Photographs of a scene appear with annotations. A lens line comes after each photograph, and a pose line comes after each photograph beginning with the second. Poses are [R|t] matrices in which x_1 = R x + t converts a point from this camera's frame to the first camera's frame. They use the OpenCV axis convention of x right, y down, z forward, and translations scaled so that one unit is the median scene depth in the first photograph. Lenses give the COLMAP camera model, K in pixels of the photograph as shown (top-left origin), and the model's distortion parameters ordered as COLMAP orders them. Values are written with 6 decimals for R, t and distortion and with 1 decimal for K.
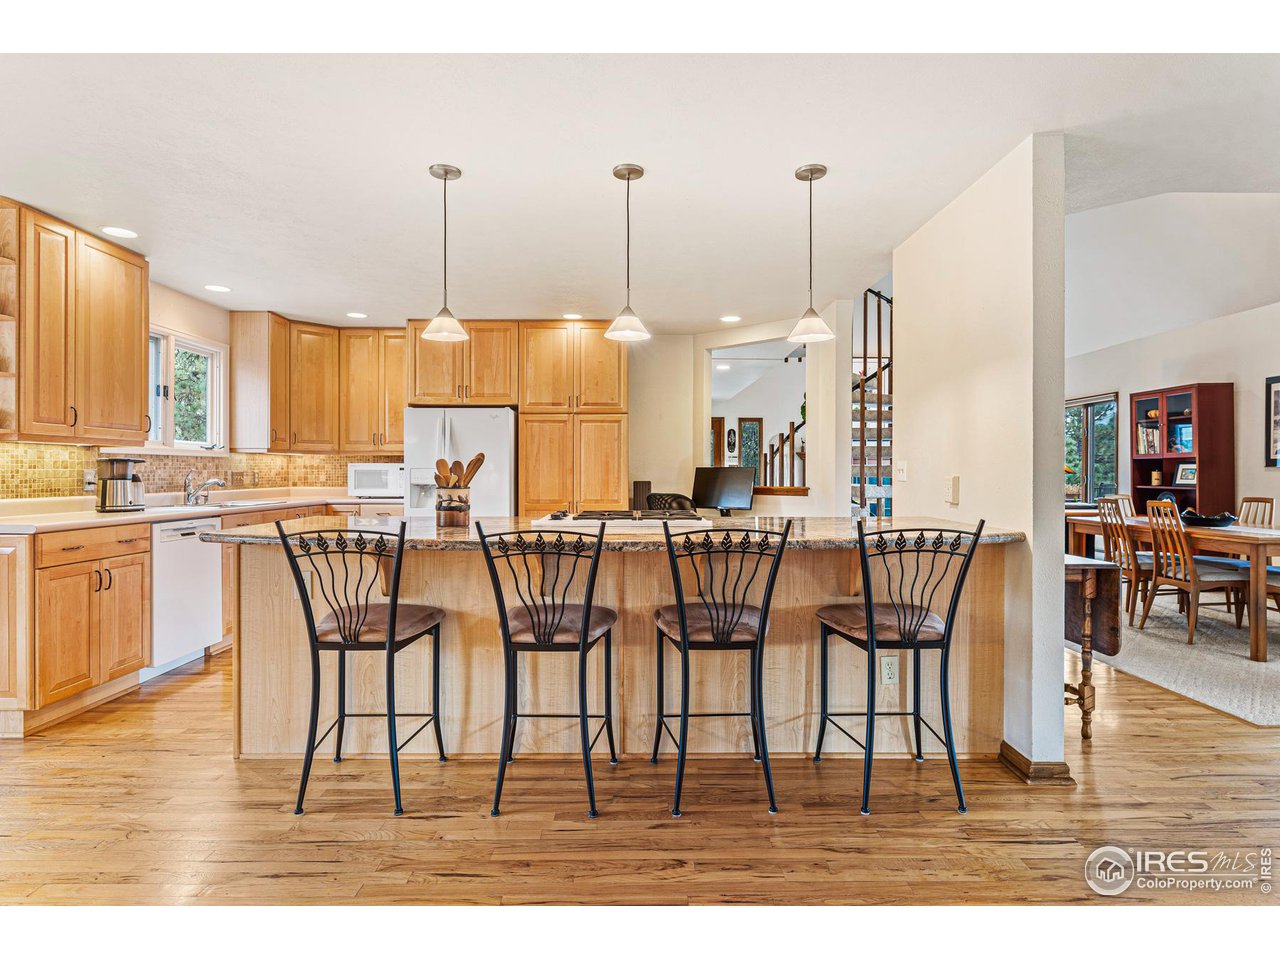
lens RADIAL K [[684.0, 0, 642.0], [0, 684.0, 475.8], [0, 0, 1]] dist [-0.003554, 0.000798]
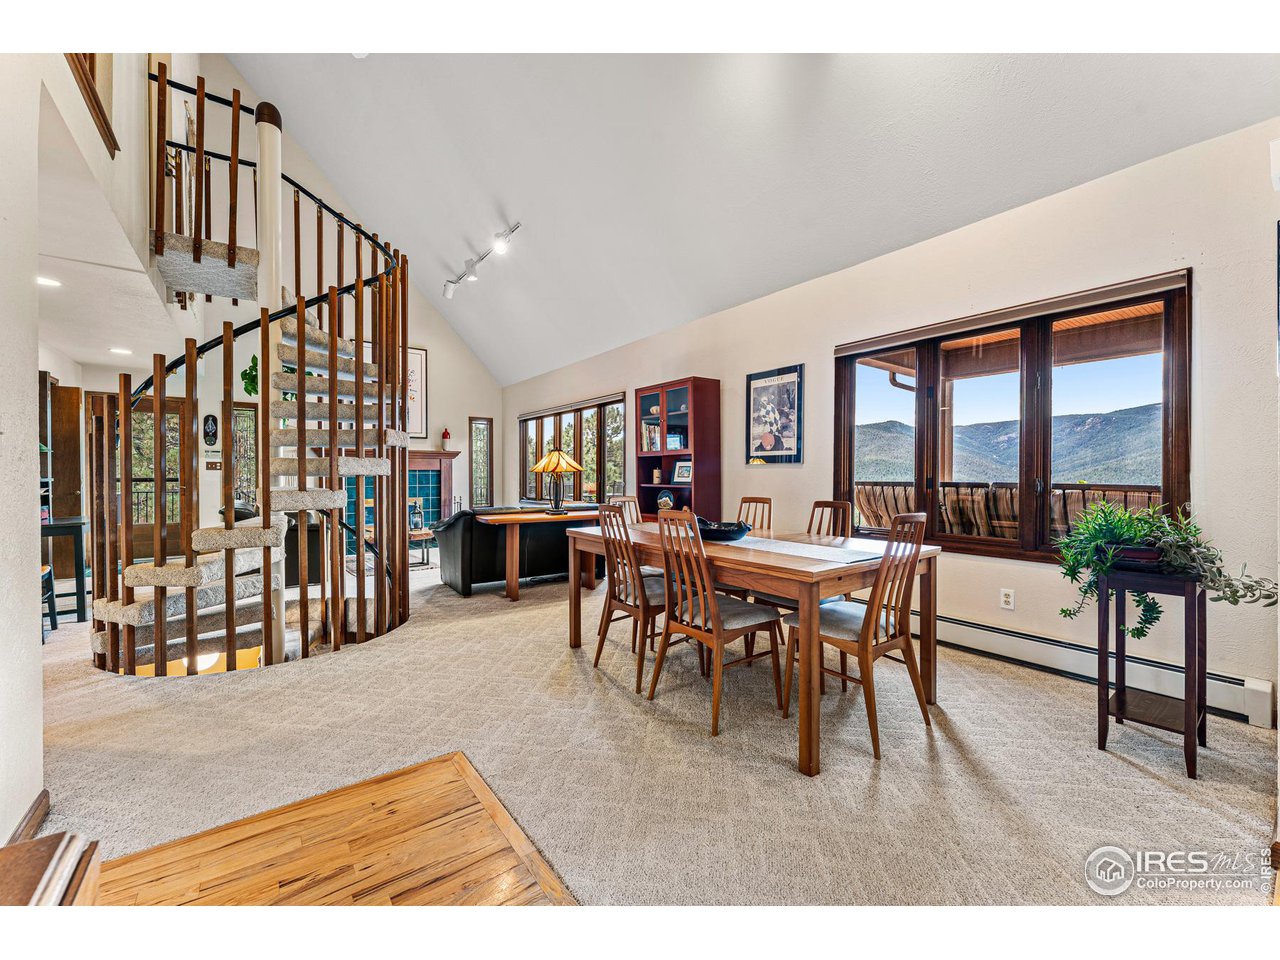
lens RADIAL K [[525.0, 0, 639.3], [0, 525.0, 478.1], [0, 0, 1]] dist [-0.001191, -0.000428]
pose [[0.807838, -0.005453, 0.589379, 0.304338], [0.003937, 0.999985, 0.003856, 0.003194], [-0.589391, -0.000794, 0.807848, 0.428898]]
